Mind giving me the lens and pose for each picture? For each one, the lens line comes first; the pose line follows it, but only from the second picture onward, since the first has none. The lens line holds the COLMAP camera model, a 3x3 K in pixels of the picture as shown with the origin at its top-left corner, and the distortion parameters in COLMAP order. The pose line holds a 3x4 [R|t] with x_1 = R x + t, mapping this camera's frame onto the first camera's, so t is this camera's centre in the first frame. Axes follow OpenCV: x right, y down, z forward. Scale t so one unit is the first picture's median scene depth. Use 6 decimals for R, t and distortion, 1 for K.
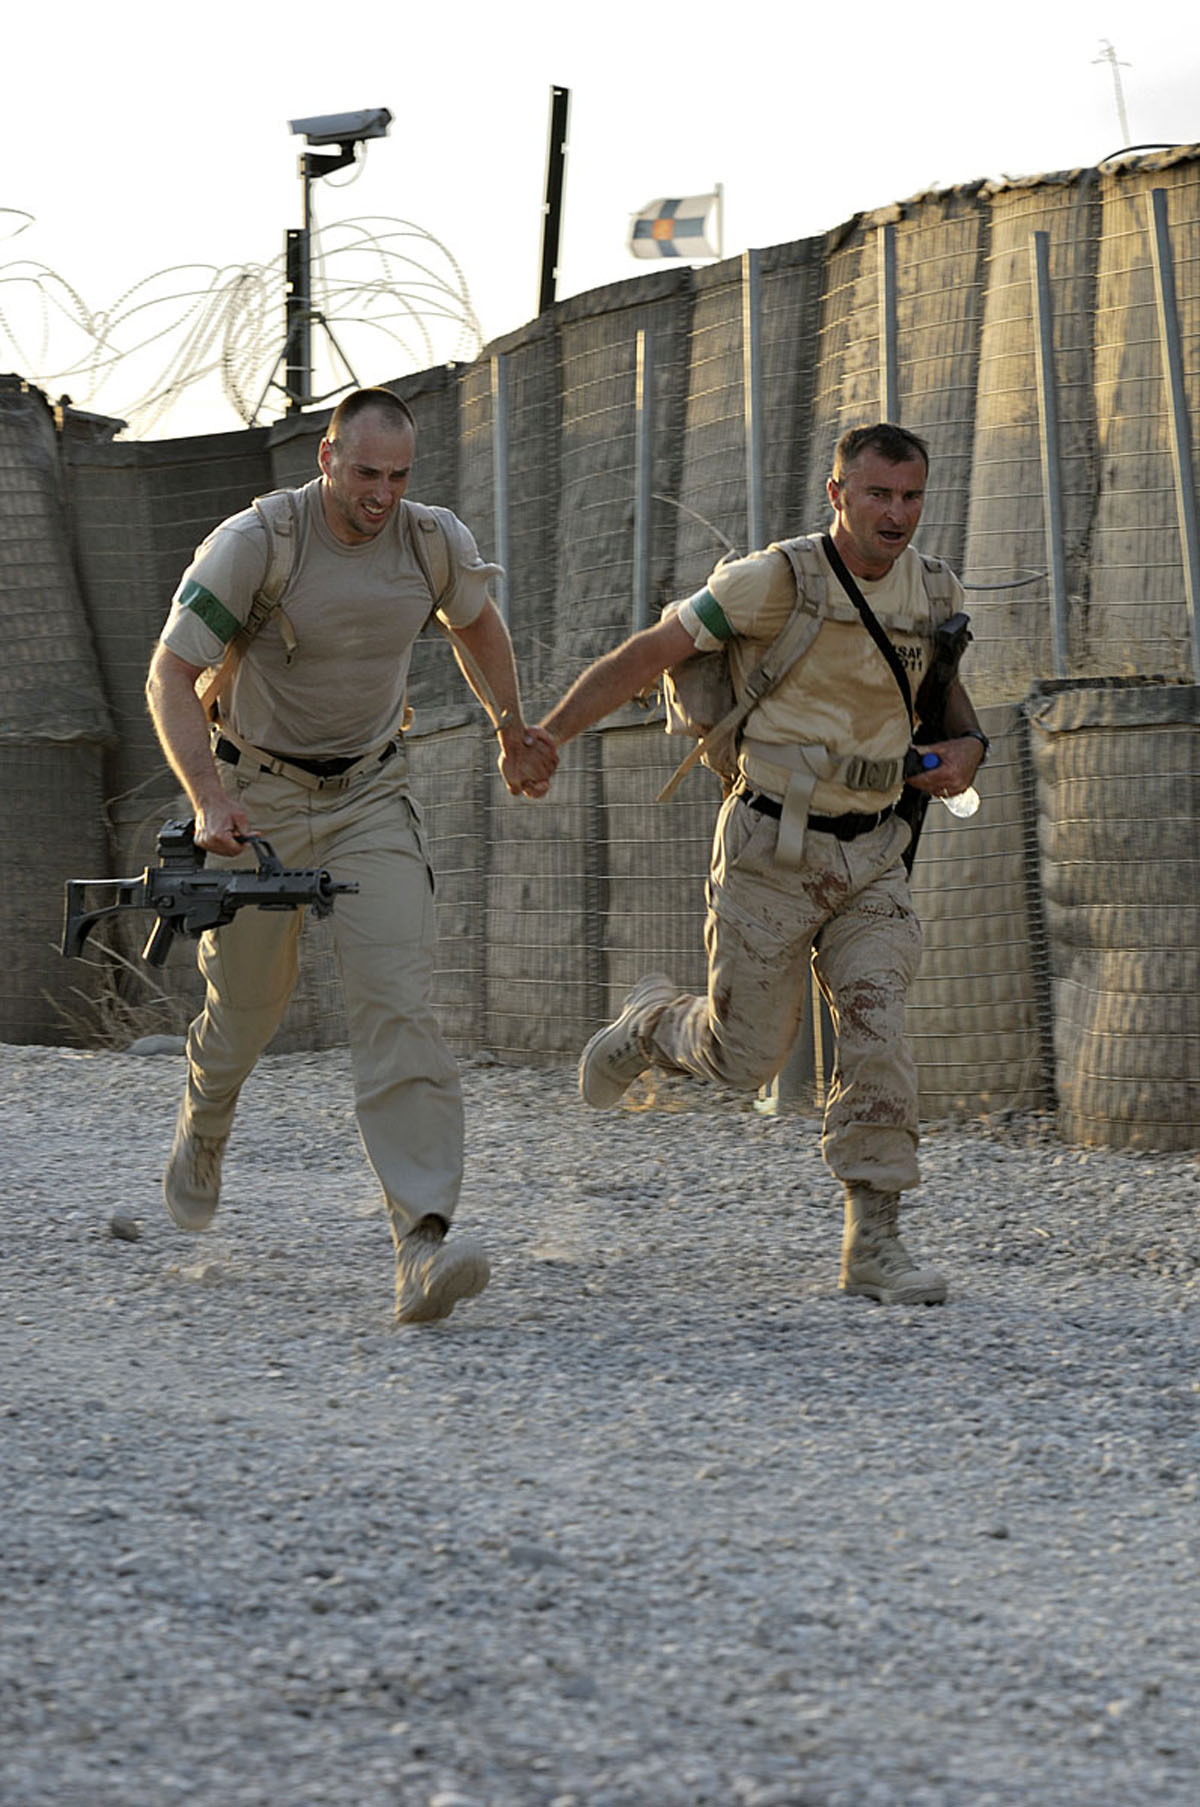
lens RADIAL K [[6309.1, 0, 601.9], [0, 6309.1, 759.7], [0, 0, 1]] dist [-0.486377, -0.521692]
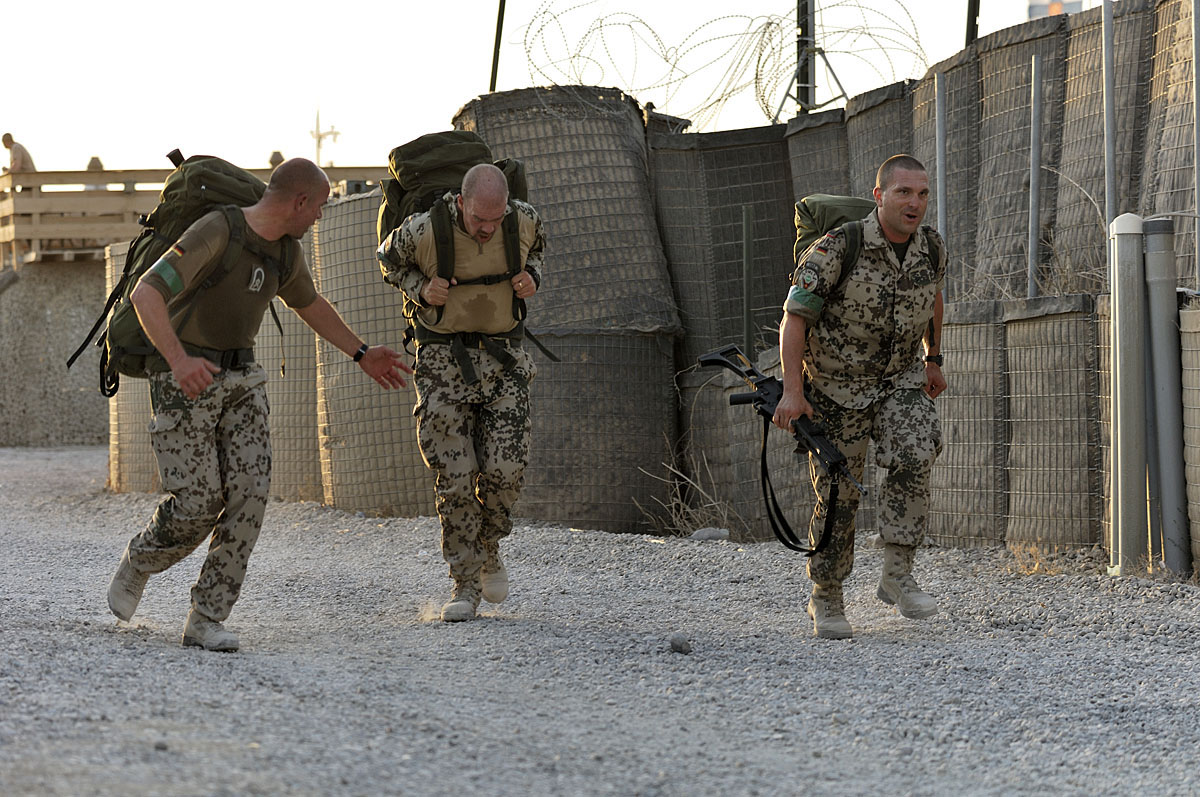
lens RADIAL K [[4180.7, 0, 600.0], [0, 4180.7, 398.5], [0, 0, 1]] dist [-0.302628, -4.082277]
pose [[0.995124, 0.005956, -0.098451, 0.001528], [-0.005224, 0.999957, 0.007697, 0.006800], [0.098493, -0.007145, 0.995112, 0.010466]]
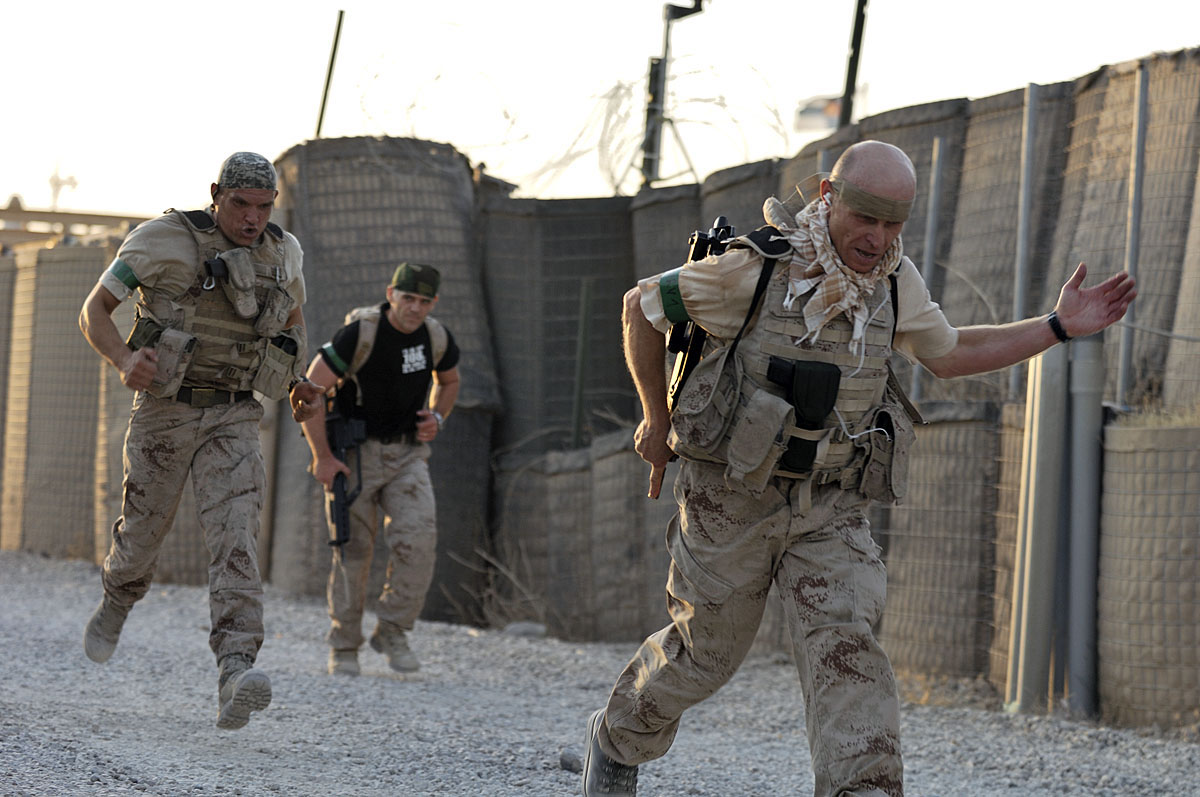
lens RADIAL K [[4180.7, 0, 600.0], [0, 4180.7, 398.5], [0, 0, 1]] dist [-0.302628, -4.082277]
pose [[0.996440, 0.079867, -0.026977, -0.041399], [-0.080304, 0.996649, -0.015539, 0.009293], [0.025646, 0.017650, 0.999515, 0.099492]]
